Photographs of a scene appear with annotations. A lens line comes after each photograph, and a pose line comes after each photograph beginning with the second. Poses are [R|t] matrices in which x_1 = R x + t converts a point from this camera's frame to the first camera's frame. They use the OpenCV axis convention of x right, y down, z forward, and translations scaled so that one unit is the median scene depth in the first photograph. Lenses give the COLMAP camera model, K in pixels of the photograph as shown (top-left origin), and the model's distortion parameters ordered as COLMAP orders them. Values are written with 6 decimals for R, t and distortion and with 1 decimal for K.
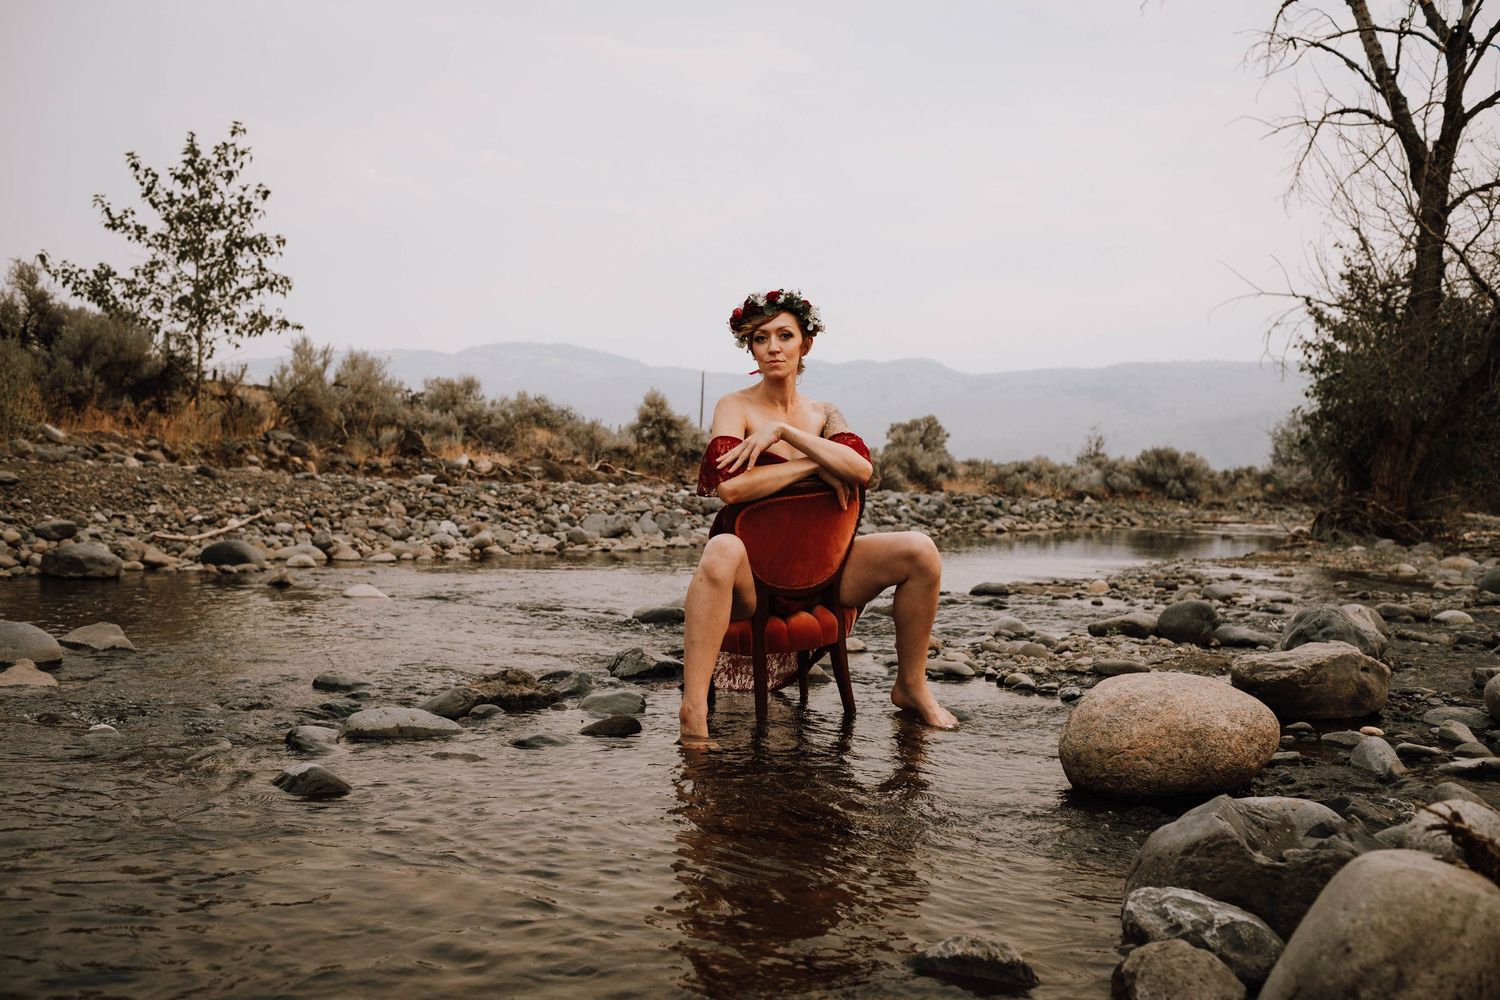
lens RADIAL K [[1513.3, 0, 750.0], [0, 1513.3, 500.0], [0, 0, 1]] dist [-0.053439, 0.000291]
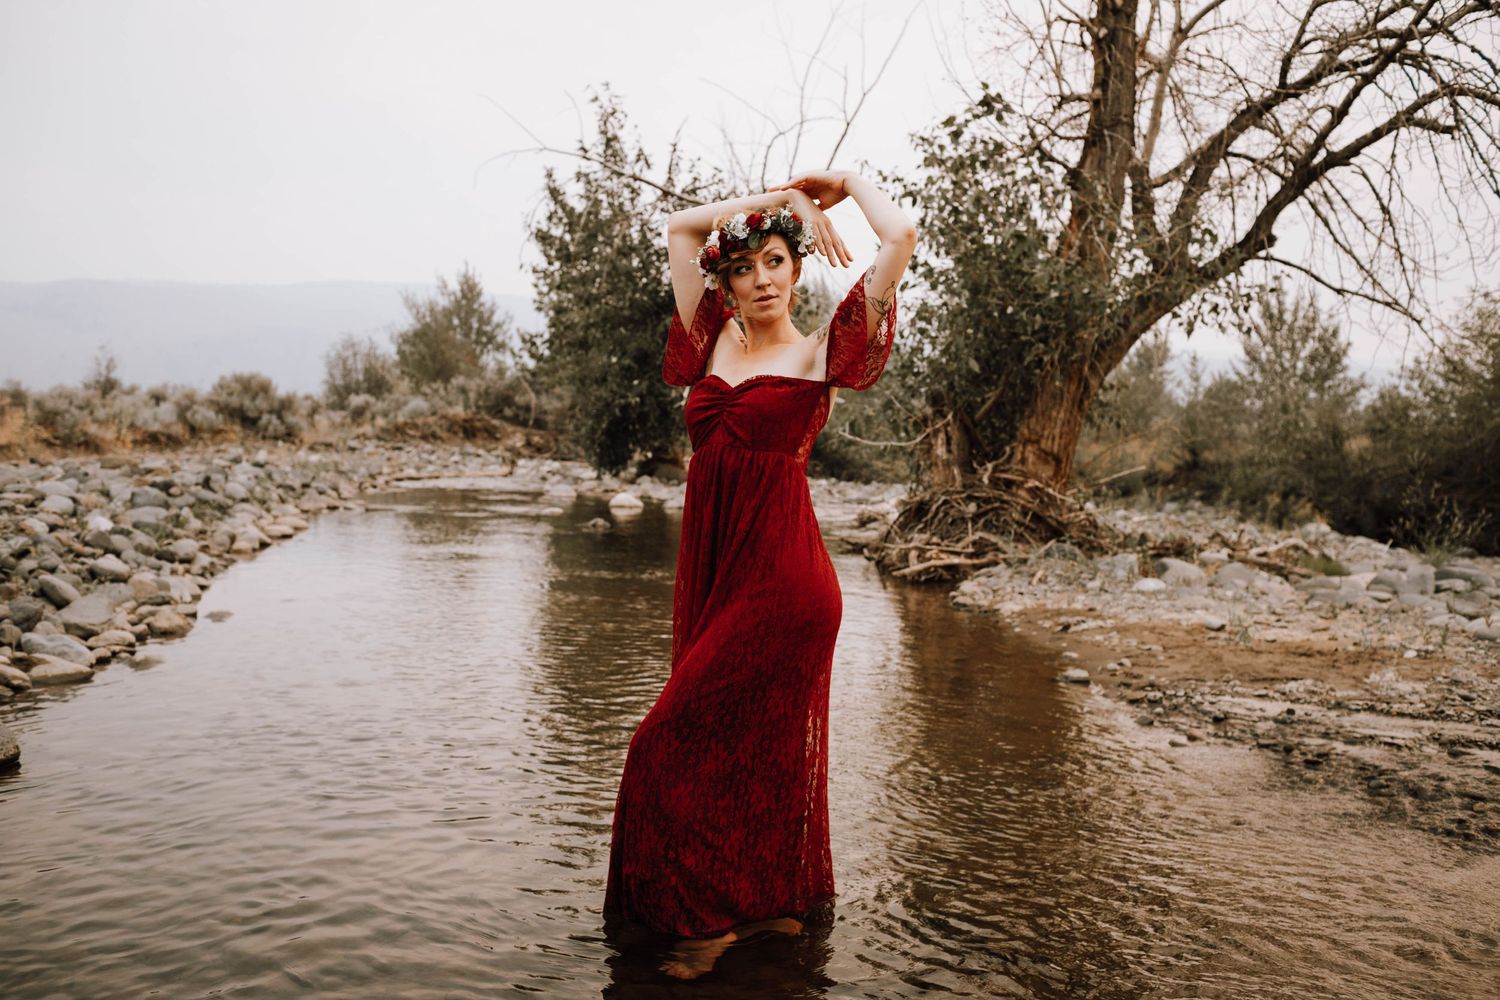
lens RADIAL K [[1513.3, 0, 750.0], [0, 1513.3, 500.0], [0, 0, 1]] dist [-0.053439, 0.000291]
pose [[0.787951, -0.043447, 0.614204, -0.005978], [0.012124, 0.998409, 0.055071, -0.009038], [-0.615619, -0.035946, 0.787224, 0.225237]]
